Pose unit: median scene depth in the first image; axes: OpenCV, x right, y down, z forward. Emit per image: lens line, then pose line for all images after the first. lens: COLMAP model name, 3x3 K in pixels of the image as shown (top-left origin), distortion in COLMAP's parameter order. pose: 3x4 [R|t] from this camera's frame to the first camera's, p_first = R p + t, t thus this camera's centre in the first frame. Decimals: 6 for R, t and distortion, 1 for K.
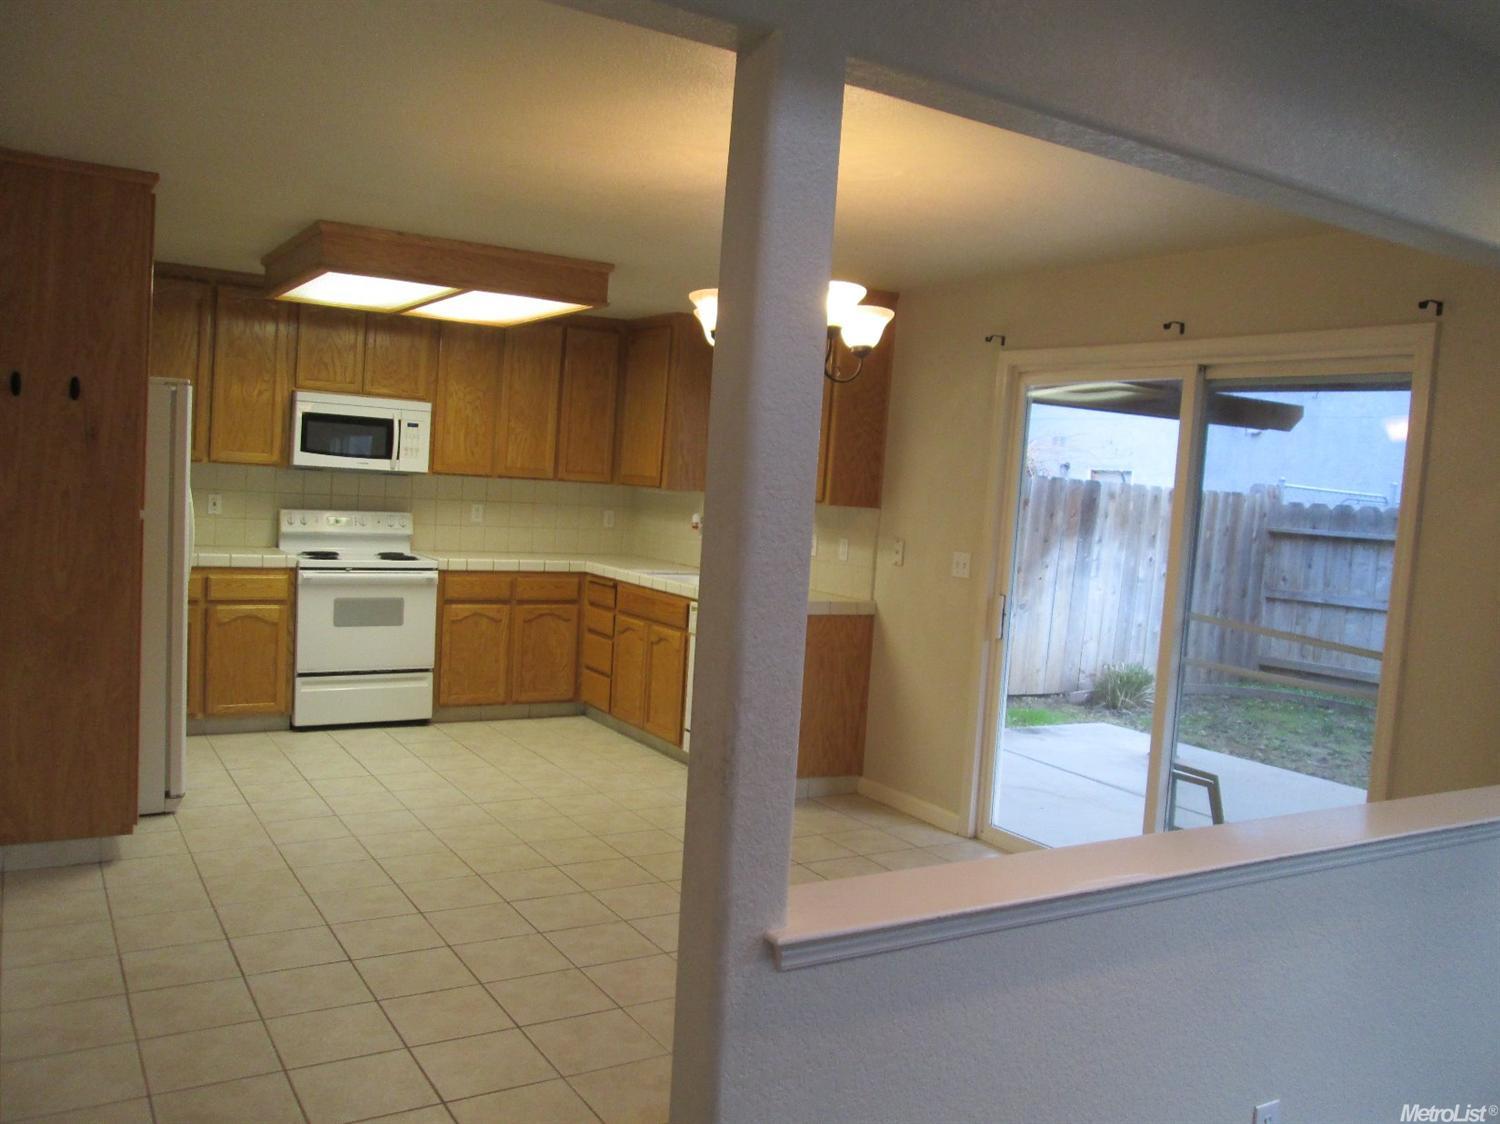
lens RADIAL K [[1240.6, 0, 750.0], [0, 1240.6, 562.0], [0, 0, 1]] dist [-0.040700, 0.001877]
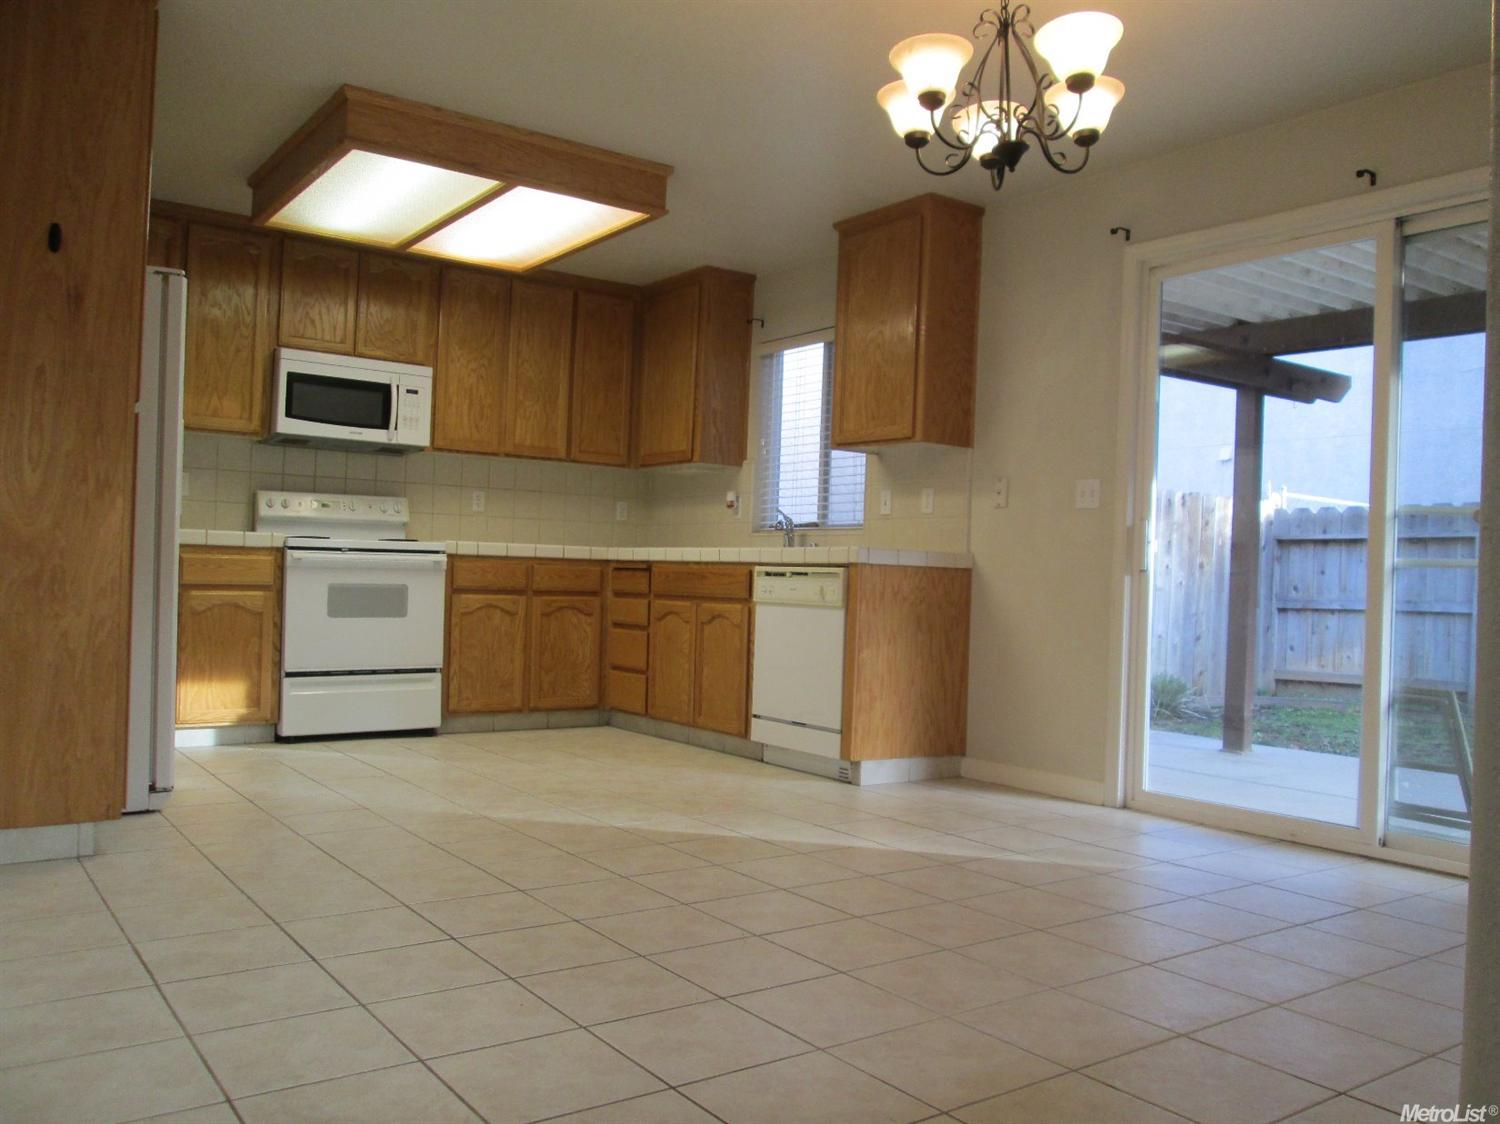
lens RADIAL K [[1233.4, 0, 750.0], [0, 1233.4, 562.0], [0, 0, 1]] dist [-0.045080, 0.010561]
pose [[0.996673, -0.028866, 0.076217, -0.104583], [0.034690, 0.996486, -0.076232, 0.084631], [-0.073749, 0.078623, 0.994173, 0.127473]]
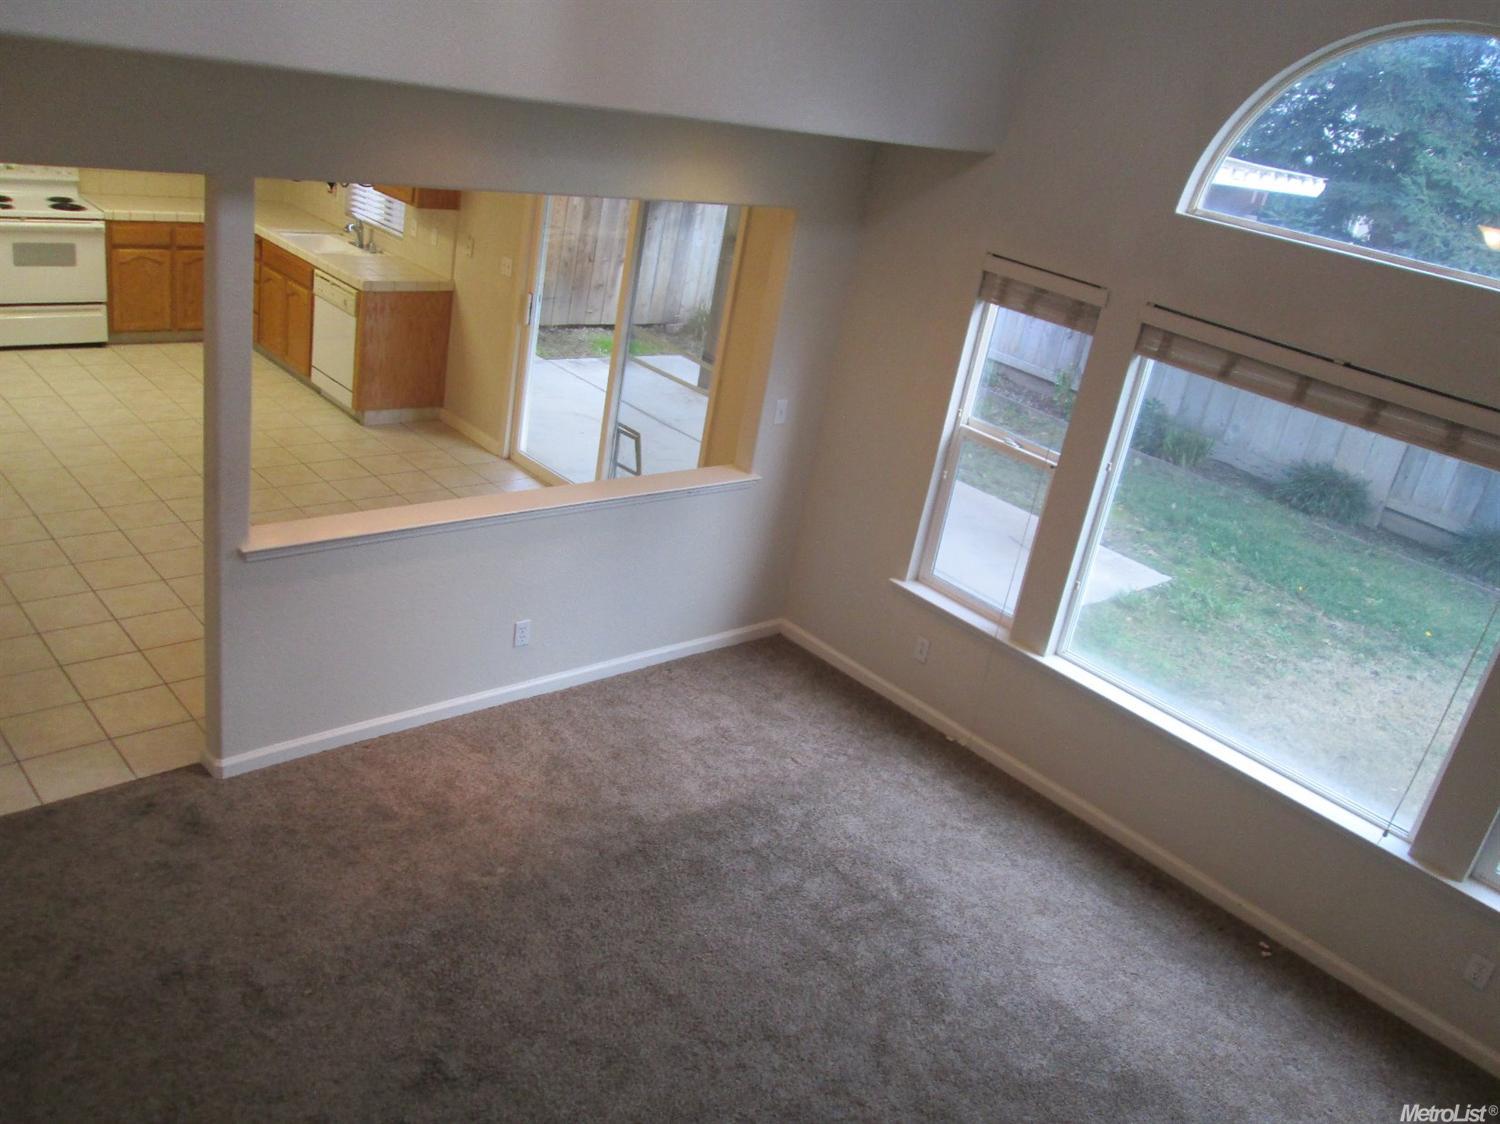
lens RADIAL K [[1223.4, 0, 750.0], [0, 1223.4, 562.0], [0, 0, 1]] dist [-0.079482, 0.084566]
pose [[0.974833, 0.016407, 0.222333, 0.108196], [-0.091978, 0.938053, 0.334060, -0.129926], [-0.203079, -0.346102, 0.915954, -0.322167]]
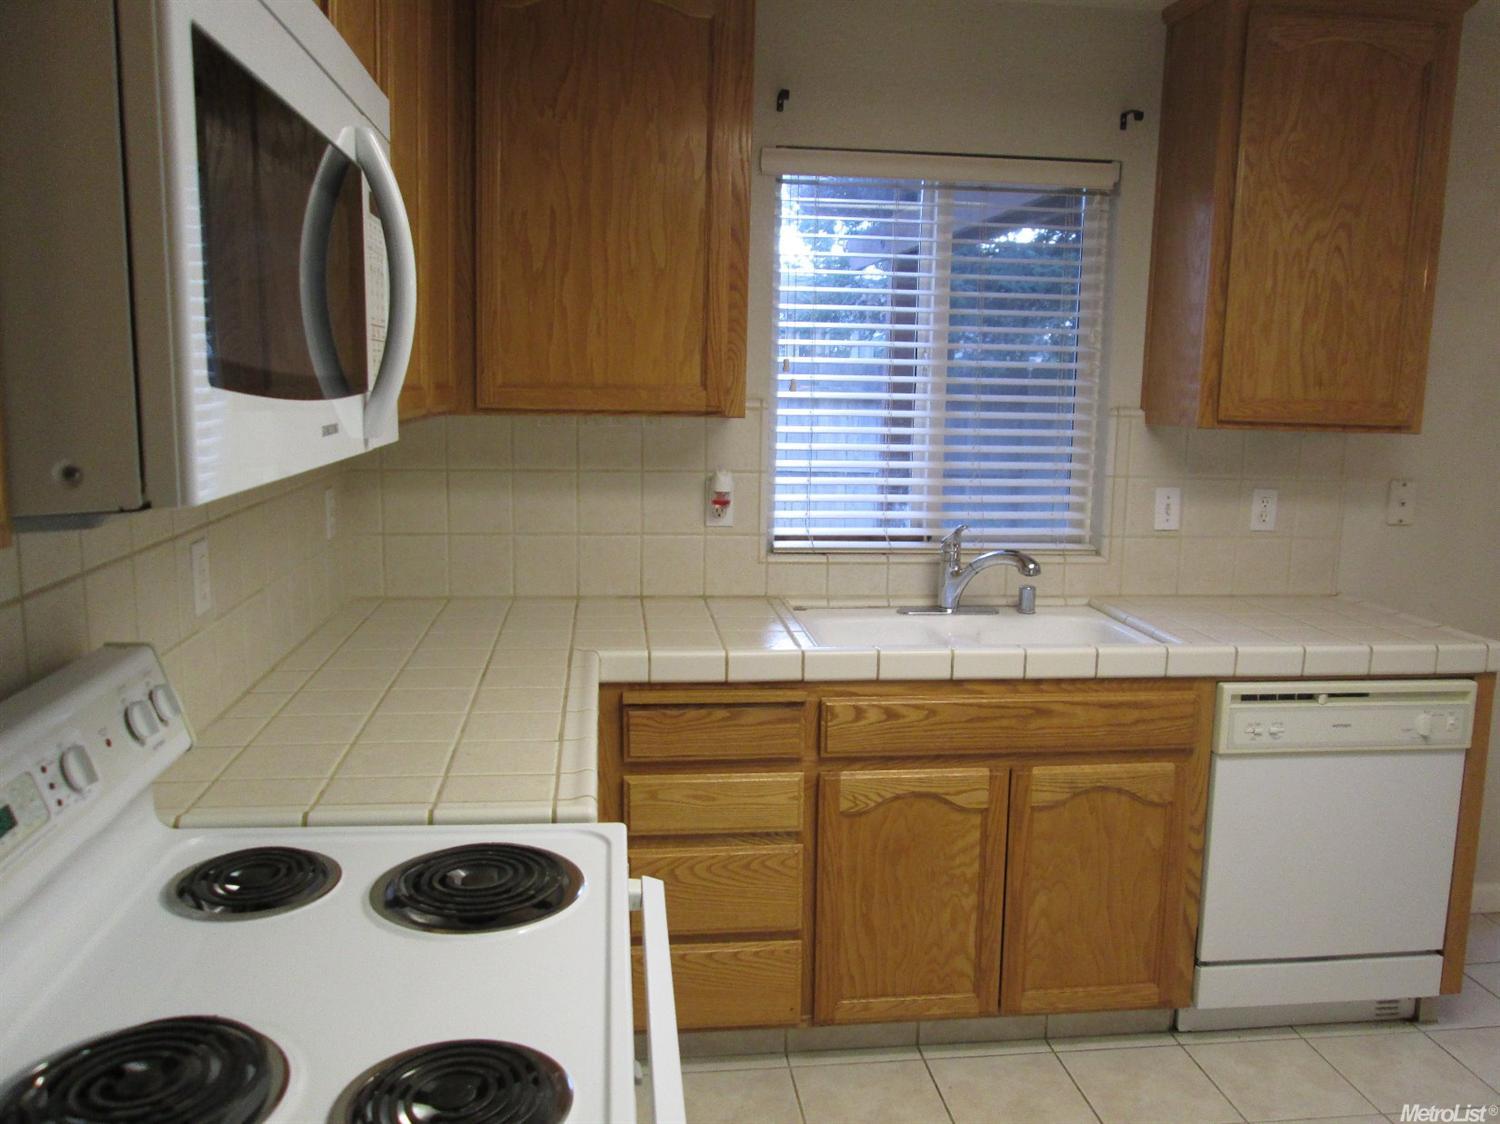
lens RADIAL K [[1233.4, 0, 750.0], [0, 1233.4, 562.0], [0, 0, 1]] dist [-0.045080, 0.010561]
pose [[0.406256, -0.189770, 0.893836, -0.433146], [0.064151, 0.981706, 0.179268, -0.085879], [-0.911505, -0.015489, 0.410998, 0.873513]]
